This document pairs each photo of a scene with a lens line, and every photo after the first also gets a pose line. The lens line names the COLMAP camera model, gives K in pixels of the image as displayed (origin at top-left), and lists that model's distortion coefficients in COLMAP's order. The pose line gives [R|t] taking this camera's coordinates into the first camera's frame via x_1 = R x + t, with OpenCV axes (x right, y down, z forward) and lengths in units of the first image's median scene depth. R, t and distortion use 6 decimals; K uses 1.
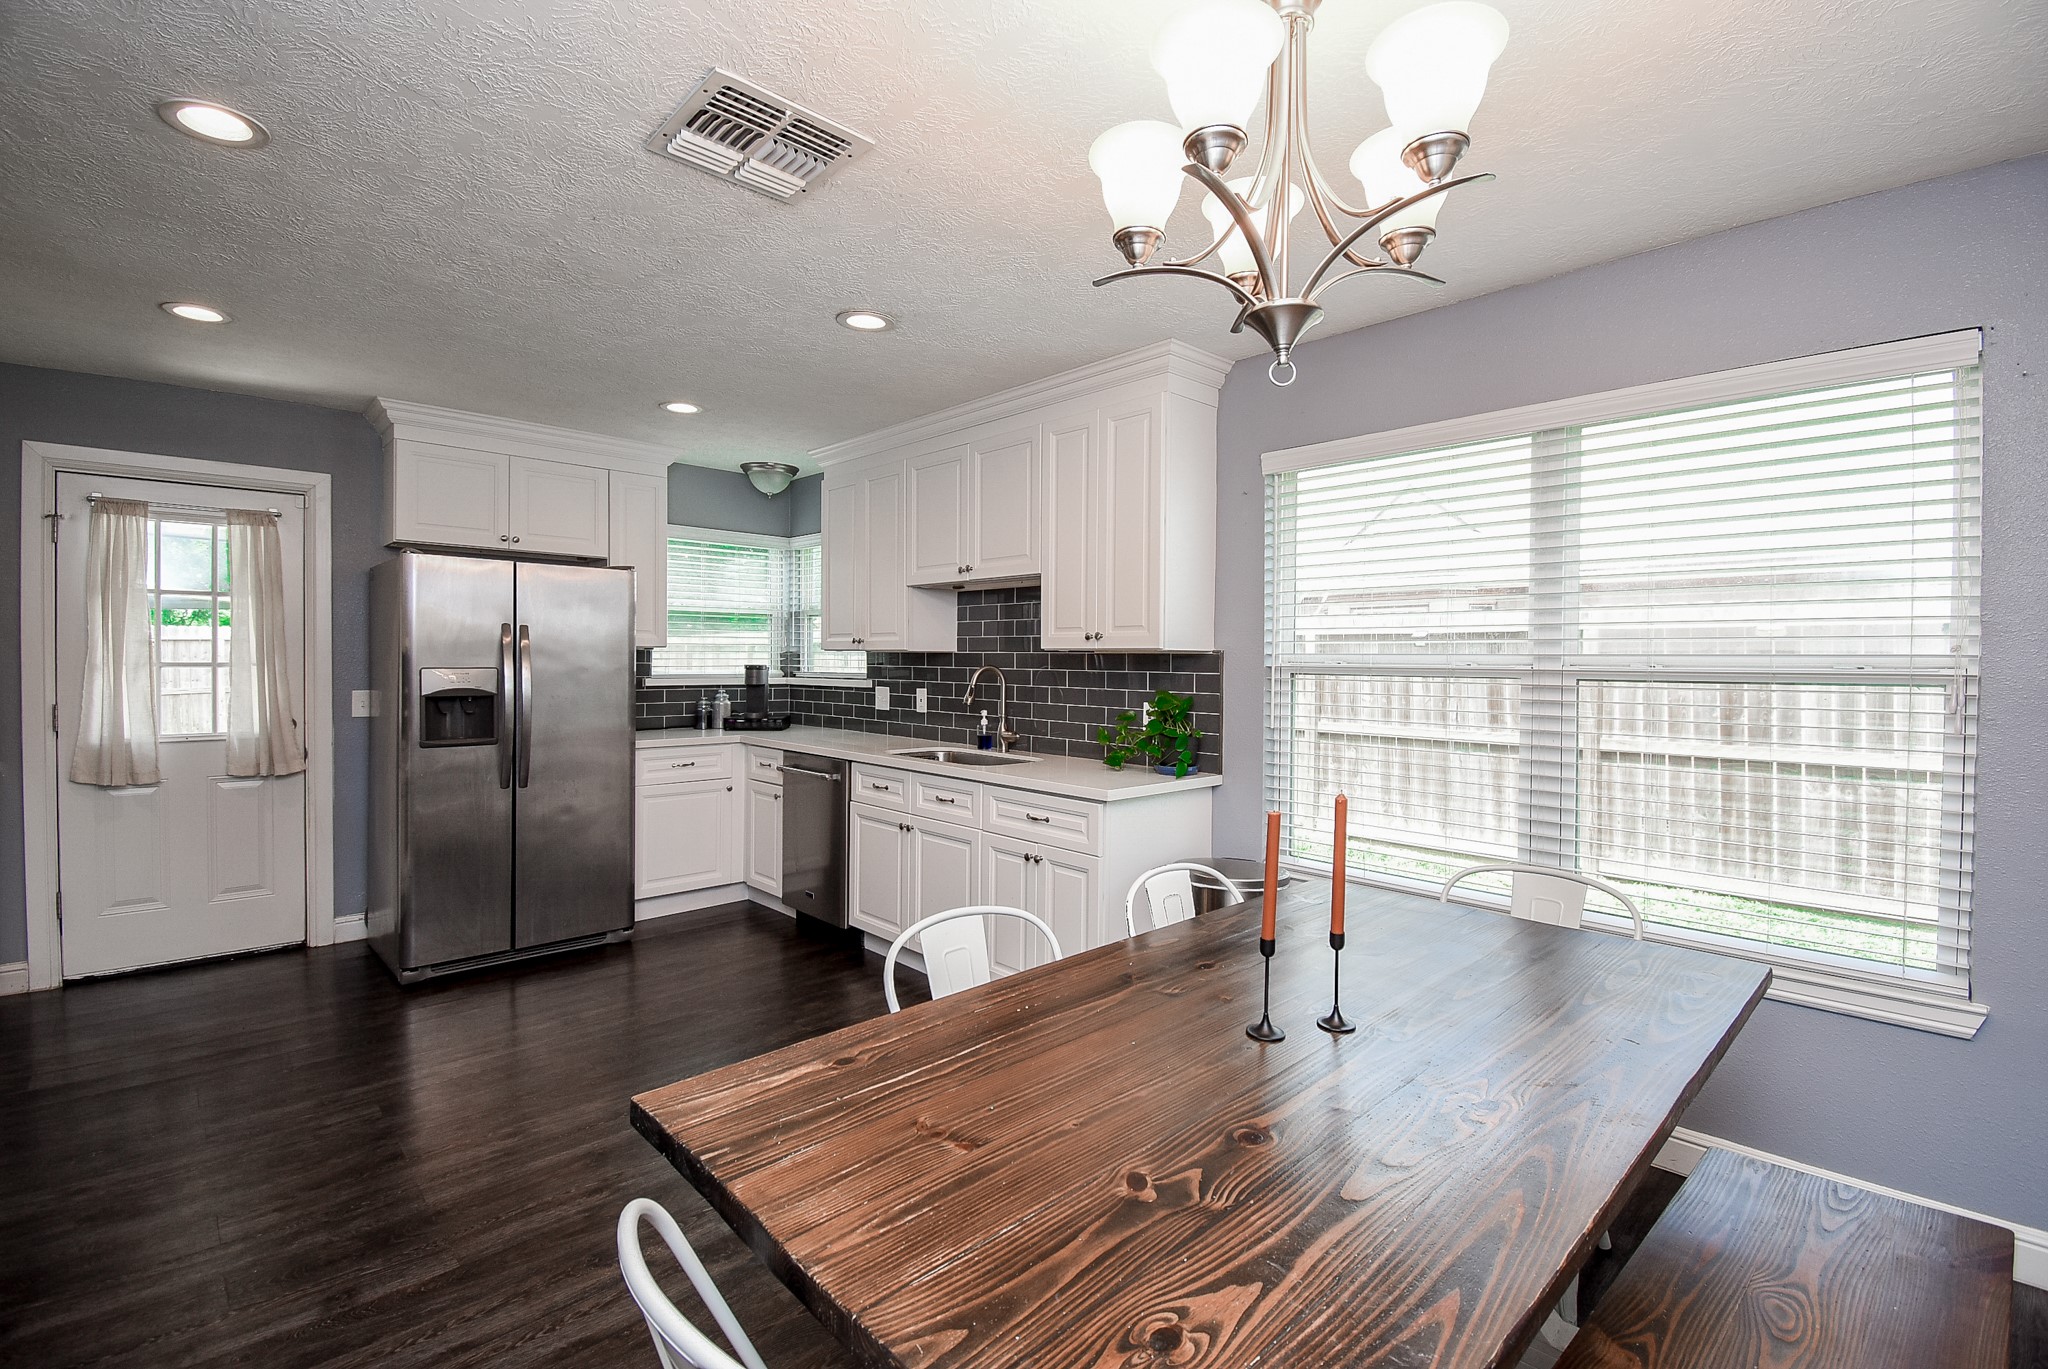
lens RADIAL K [[899.6, 0, 1020.9], [0, 899.6, 673.0], [0, 0, 1]] dist [0.020359, -0.025034]
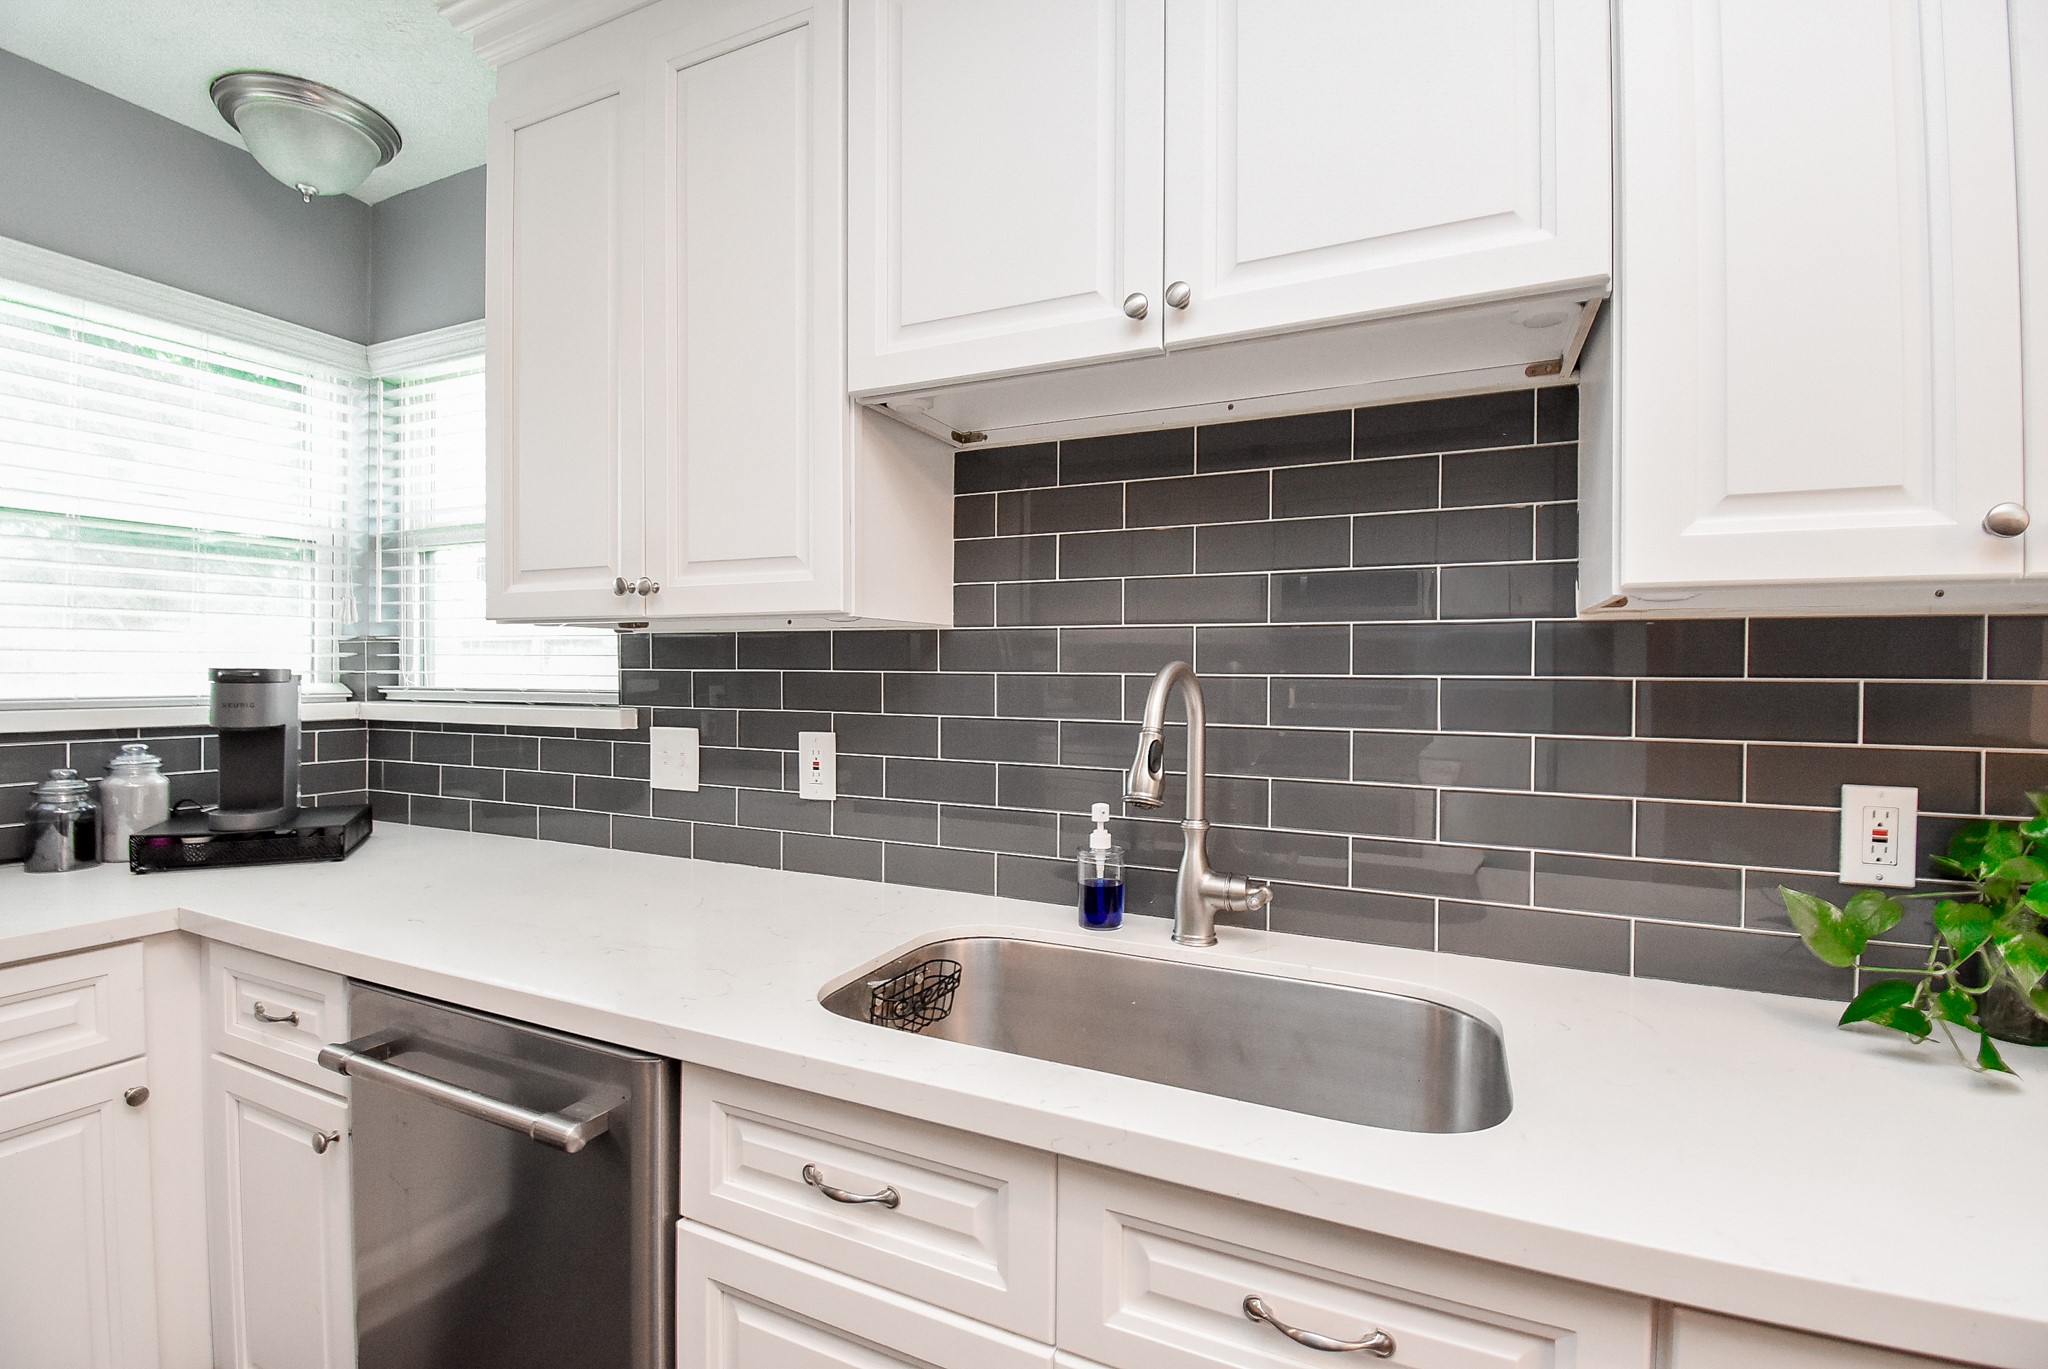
lens RADIAL K [[906.1, 0, 1022.9], [0, 906.1, 677.6], [0, 0, 1]] dist [0.020185, -0.025883]
pose [[0.929318, -0.005216, 0.369242, -0.153324], [0.007595, 0.999959, -0.004989, -0.001879], [-0.369201, 0.007441, 0.929320, 0.584742]]
